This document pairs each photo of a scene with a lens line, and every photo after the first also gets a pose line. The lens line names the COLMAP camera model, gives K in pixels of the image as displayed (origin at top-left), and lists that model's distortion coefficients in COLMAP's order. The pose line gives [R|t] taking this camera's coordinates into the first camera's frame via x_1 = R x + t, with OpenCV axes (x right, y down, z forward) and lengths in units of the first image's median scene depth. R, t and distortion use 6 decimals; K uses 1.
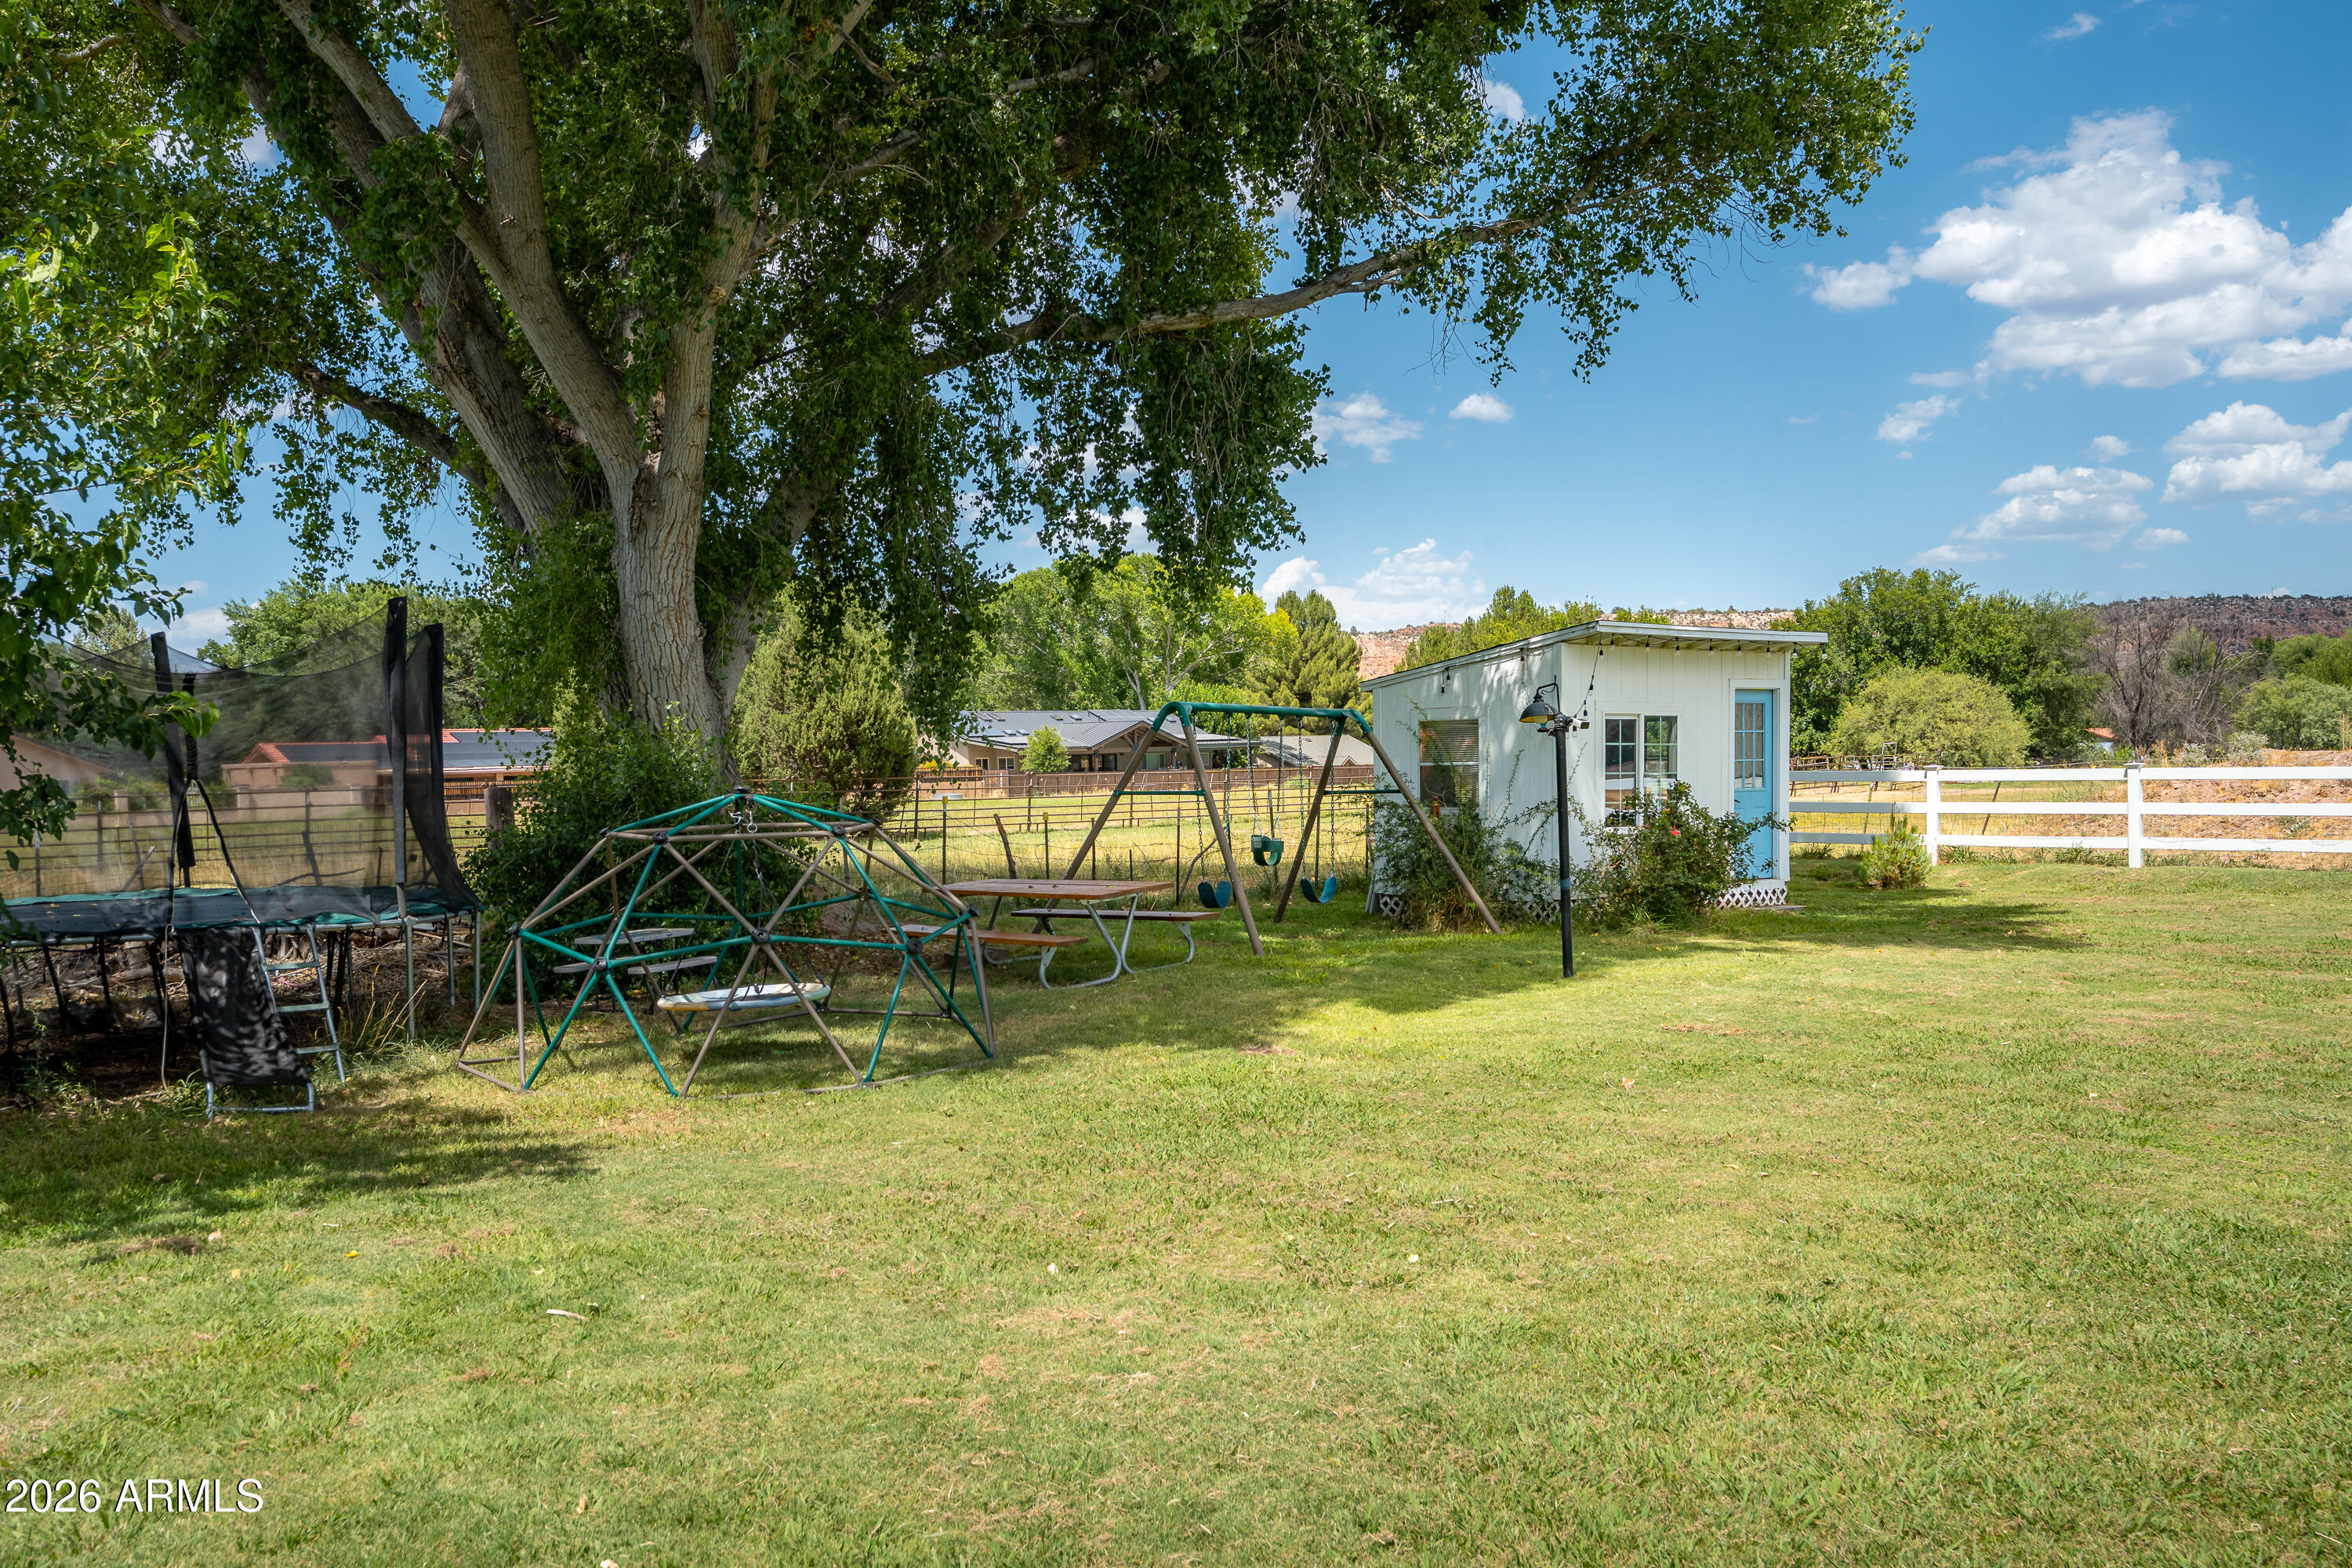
lens RADIAL K [[2083.8, 0, 1176.0], [0, 2083.8, 784.0], [0, 0, 1]] dist [0.056470, 0.001644]
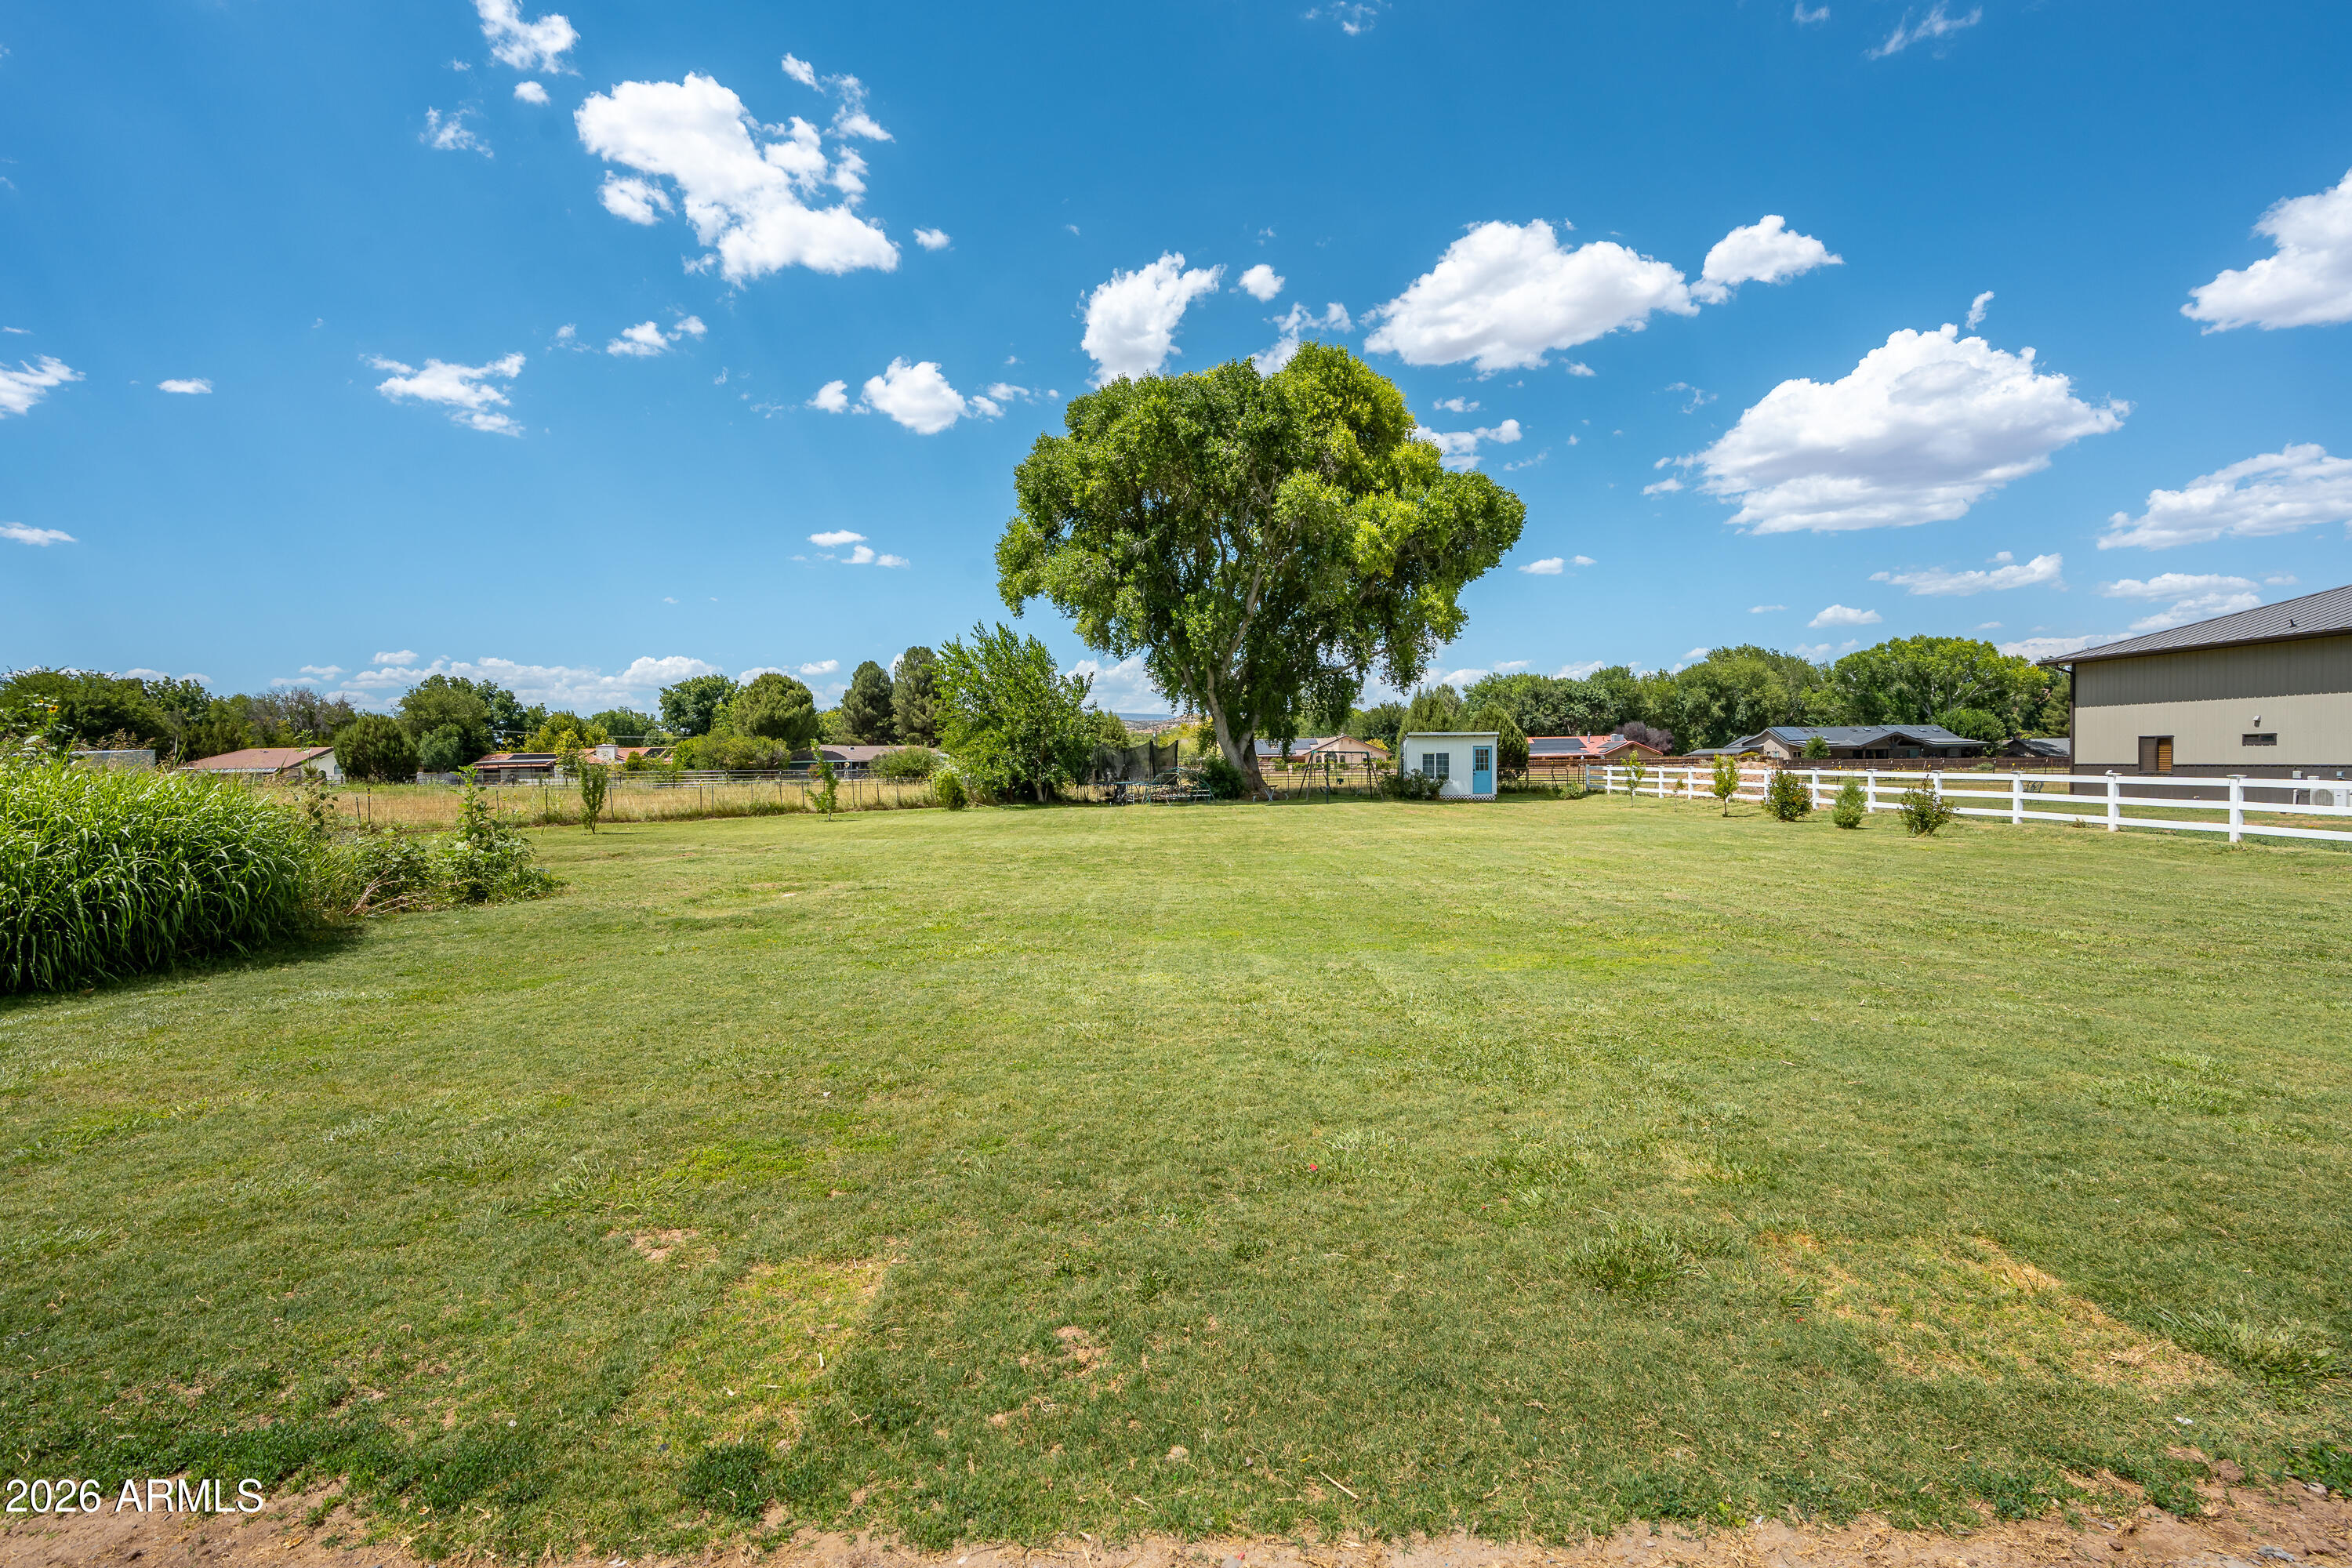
lens RADIAL K [[1138.2, 0, 1173.6], [0, 1138.2, 823.2], [0, 0, 1]] dist [-0.041532, -0.000424]
pose [[0.692088, 0.047253, -0.720265, 0.232266], [-0.006105, 0.998202, 0.059621, -0.003826], [0.721788, -0.036866, 0.691132, -0.144766]]
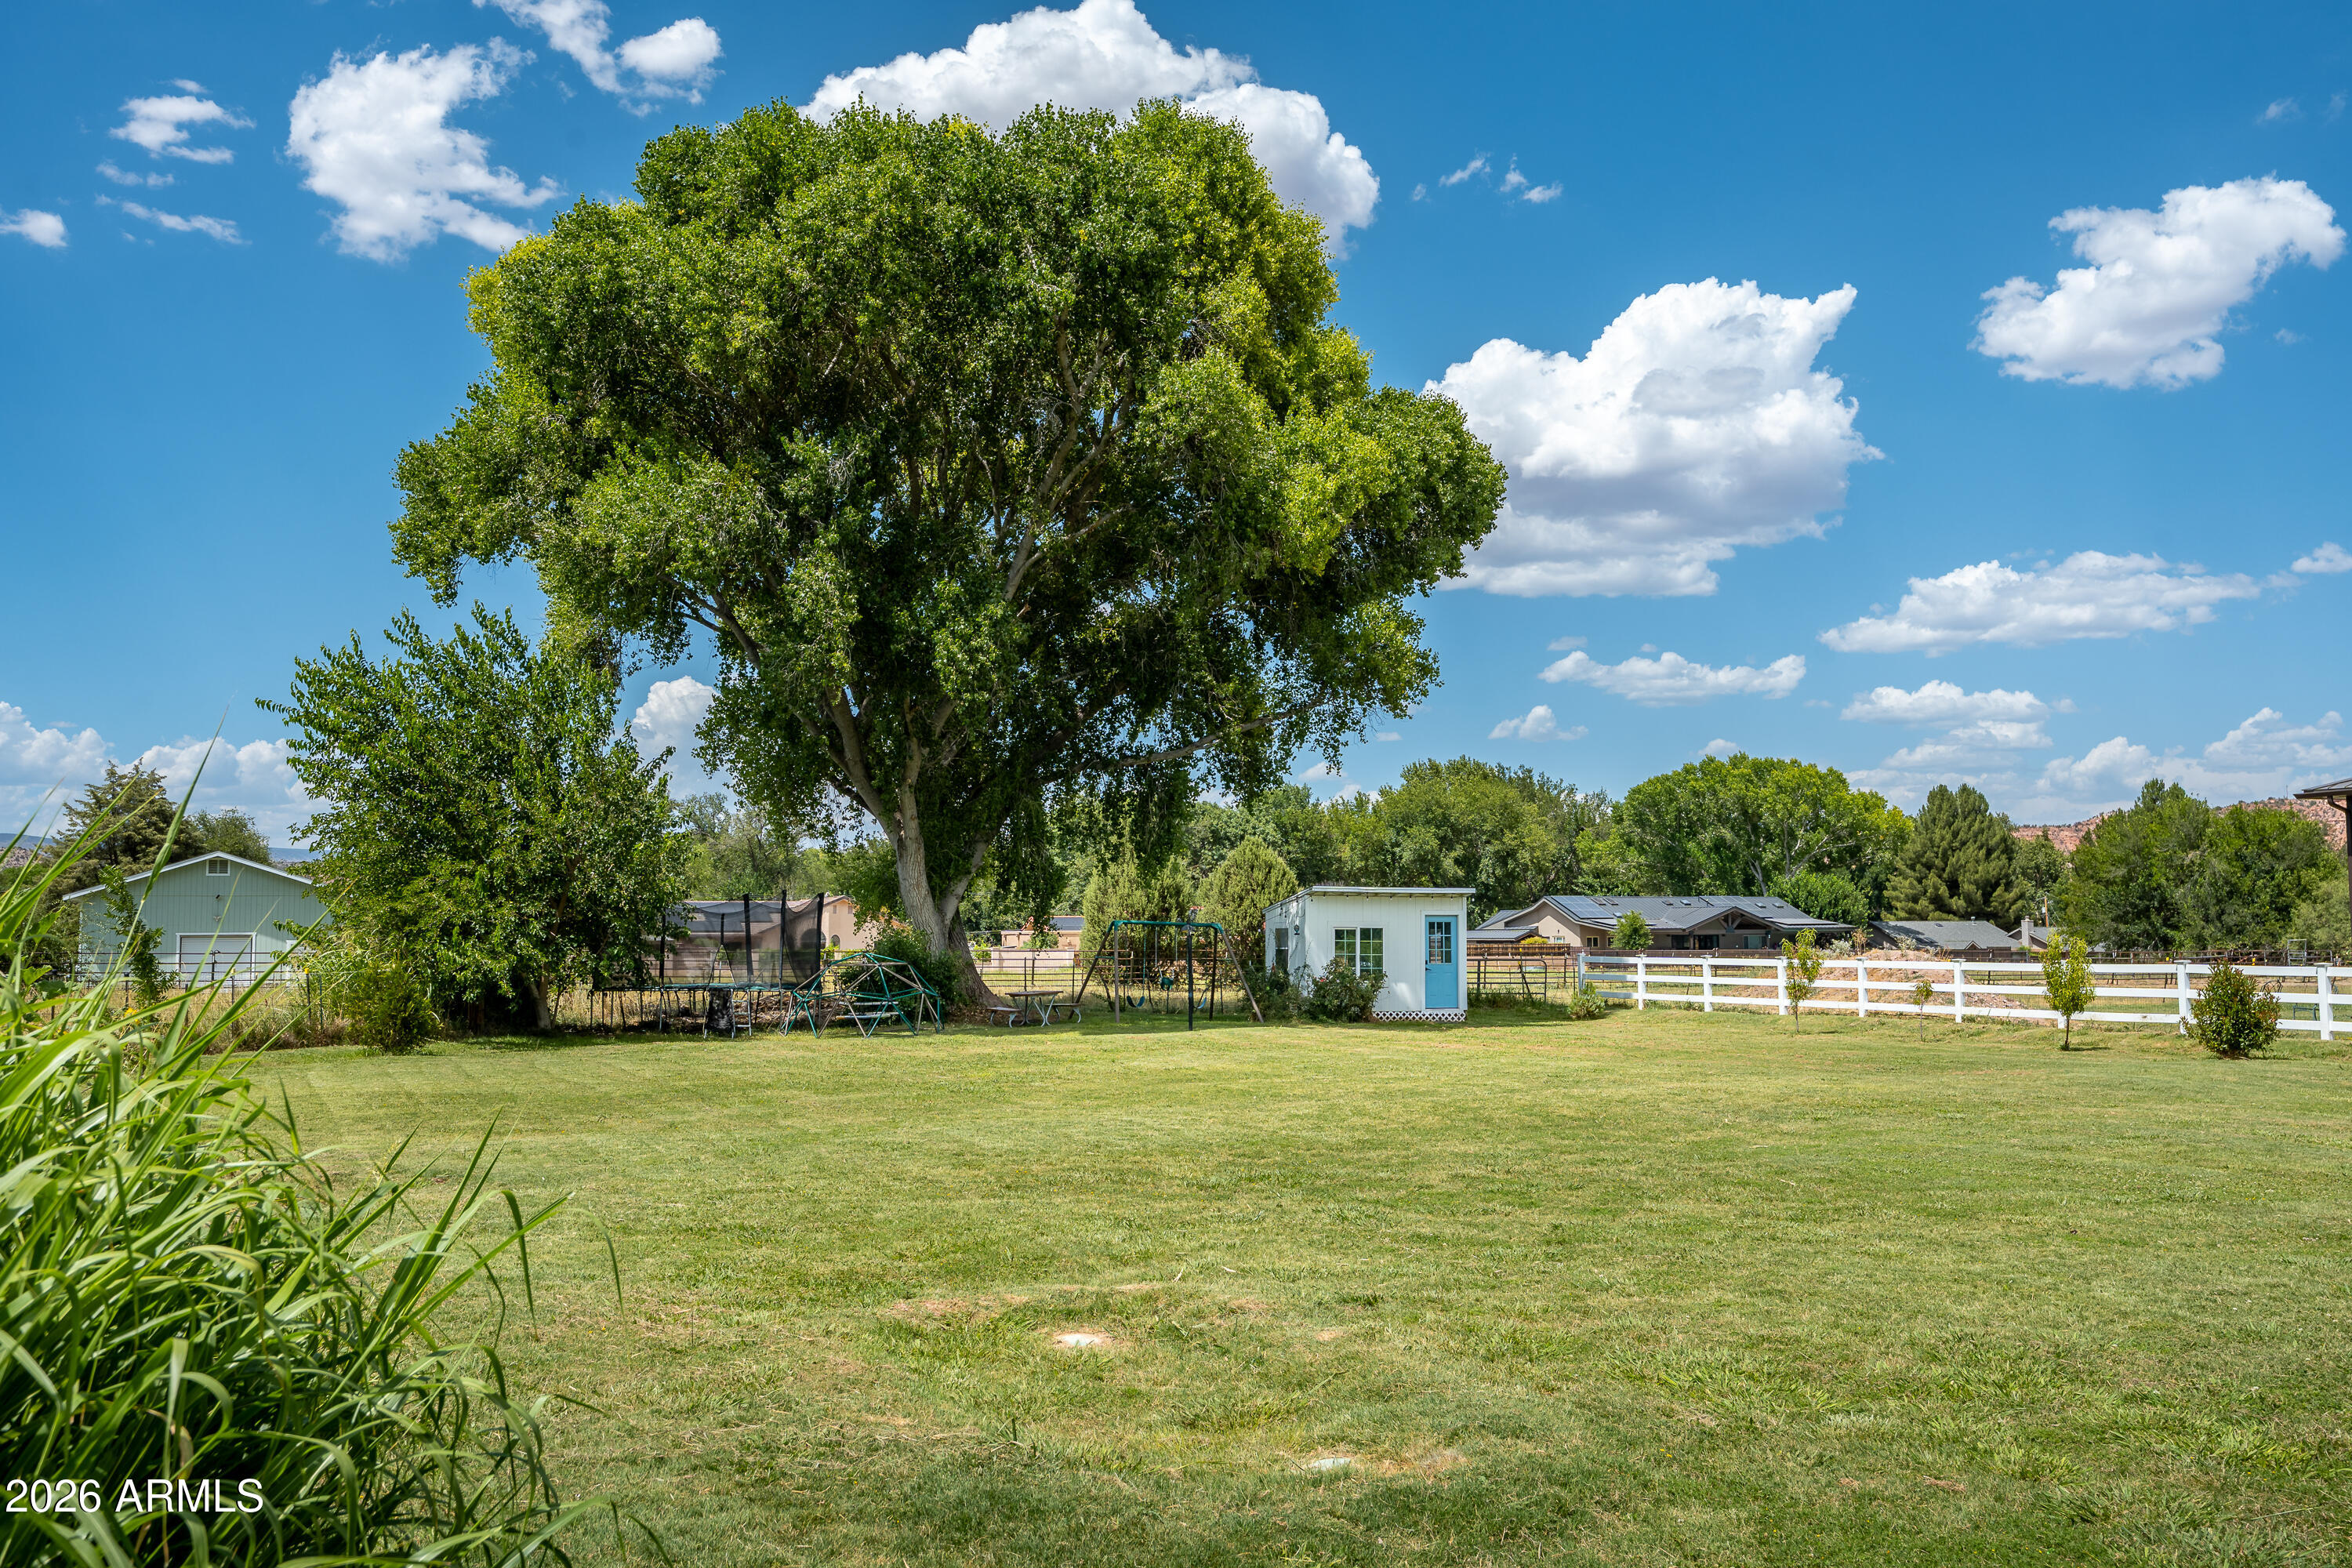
lens RADIAL K [[2045.4, 0, 1176.0], [0, 2045.4, 784.0], [0, 0, 1]] dist [0.088342, -0.003472]
pose [[0.919710, -0.013866, -0.392353, 0.131197], [-0.018879, 0.996658, -0.079476, -0.001318], [0.392143, 0.080503, 0.916375, -0.152336]]
